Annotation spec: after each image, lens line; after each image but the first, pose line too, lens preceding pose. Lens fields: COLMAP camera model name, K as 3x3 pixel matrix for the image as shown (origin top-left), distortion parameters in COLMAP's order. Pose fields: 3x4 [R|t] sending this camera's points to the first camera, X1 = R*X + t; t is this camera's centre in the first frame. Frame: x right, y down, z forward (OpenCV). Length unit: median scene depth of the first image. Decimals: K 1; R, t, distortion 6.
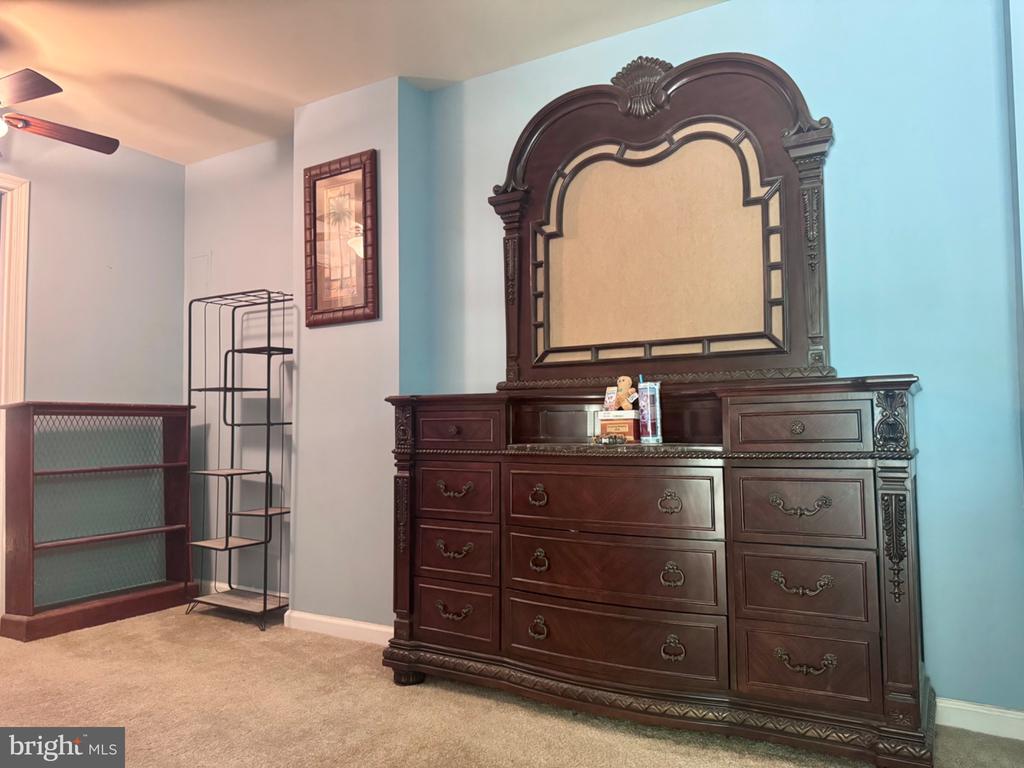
lens RADIAL K [[730.1, 0, 512.0], [0, 730.1, 384.0], [0, 0, 1]] dist [0.061805, -0.000147]
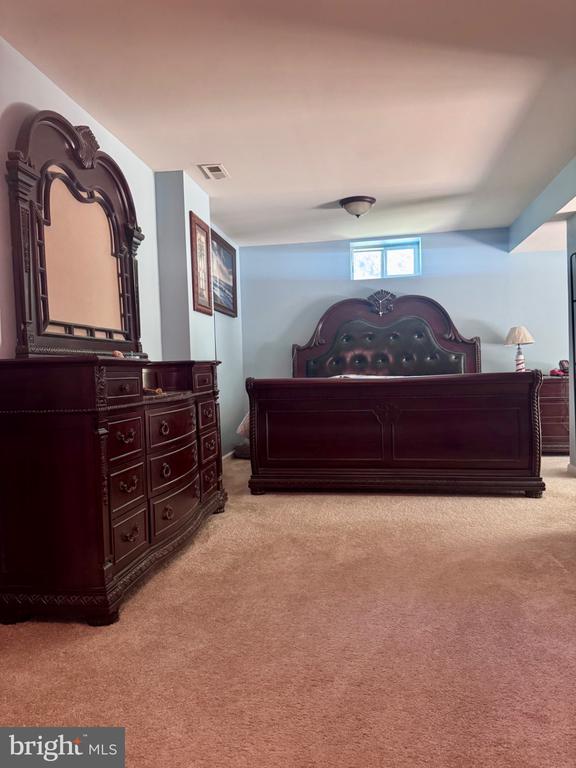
lens RADIAL K [[547.6, 0, 288.0], [0, 547.6, 384.0], [0, 0, 1]] dist [0.061805, -0.000147]
pose [[-0.362729, -0.001285, 0.931894, -1.061549], [-0.023993, 0.999680, -0.007960, 0.058621], [-0.931586, -0.025247, -0.362644, 1.114516]]
